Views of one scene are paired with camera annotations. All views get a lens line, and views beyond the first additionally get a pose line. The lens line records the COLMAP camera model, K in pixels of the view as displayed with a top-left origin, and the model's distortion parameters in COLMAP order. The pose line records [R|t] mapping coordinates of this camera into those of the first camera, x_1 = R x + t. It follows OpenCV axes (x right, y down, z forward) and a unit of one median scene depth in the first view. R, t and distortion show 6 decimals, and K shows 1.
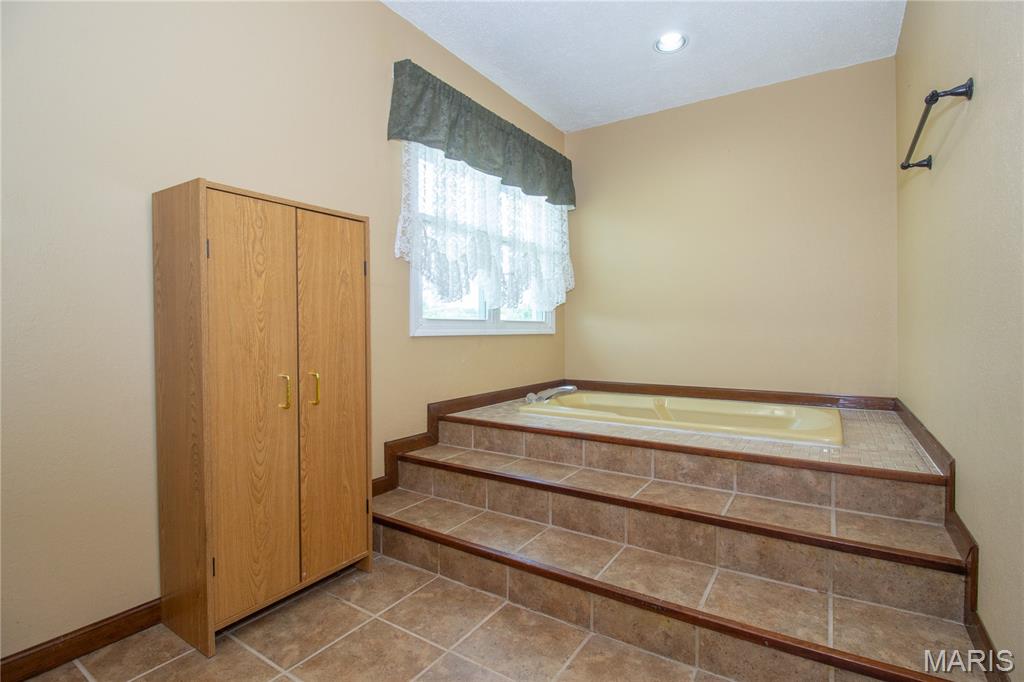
lens RADIAL K [[497.5, 0, 519.8], [0, 497.5, 335.6], [0, 0, 1]] dist [0.000060, -0.012643]
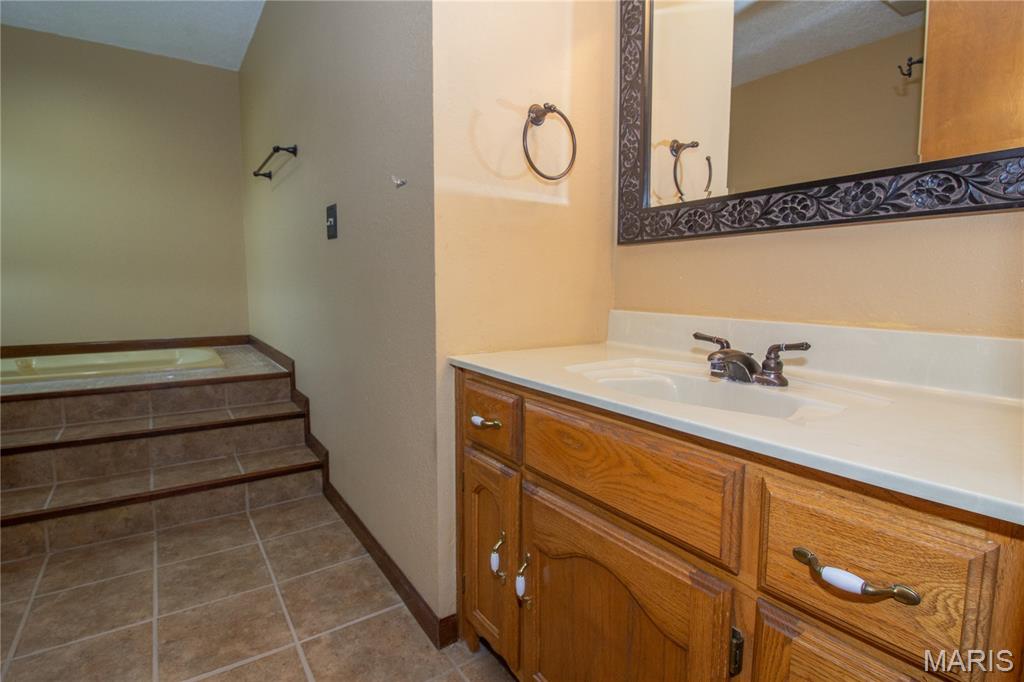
lens RADIAL K [[534.5, 0, 511.2], [0, 534.5, 335.8], [0, 0, 1]] dist [-0.002087, -0.011582]
pose [[0.411868, -0.085640, 0.907210, -0.460190], [0.007416, 0.995856, 0.090642, 0.003411], [-0.911214, -0.030604, 0.410796, -0.428354]]
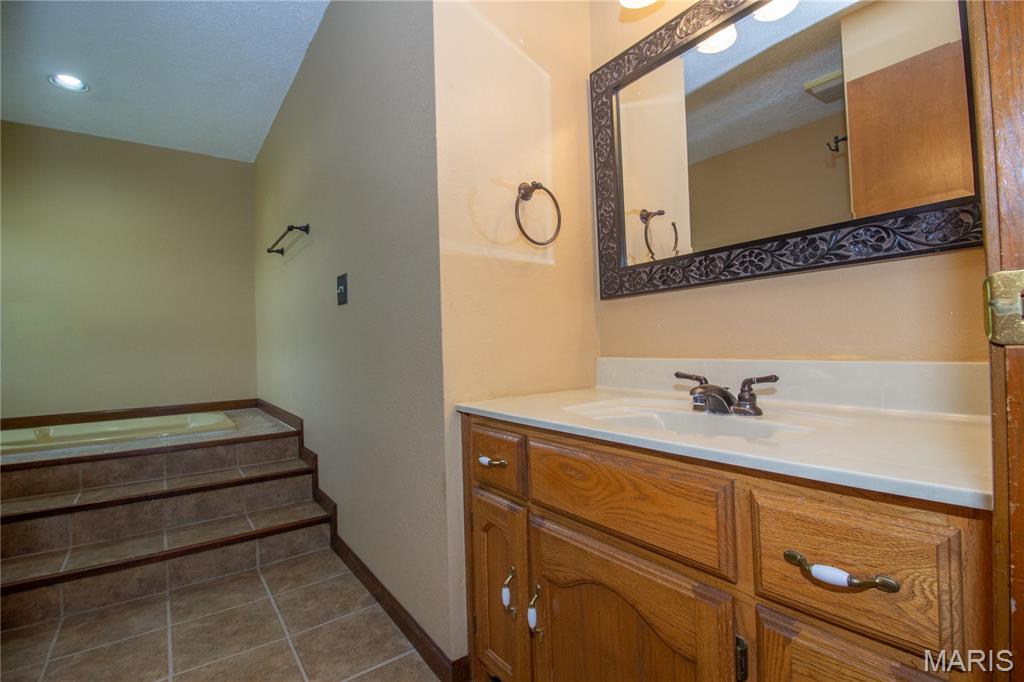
lens RADIAL K [[497.5, 0, 510.6], [0, 497.5, 330.7], [0, 0, 1]] dist [0.000060, -0.012643]
pose [[0.386571, 0.014614, 0.922144, -0.499079], [0.043979, 0.998445, -0.034260, 0.018524], [-0.921210, 0.053799, 0.385328, -0.421040]]
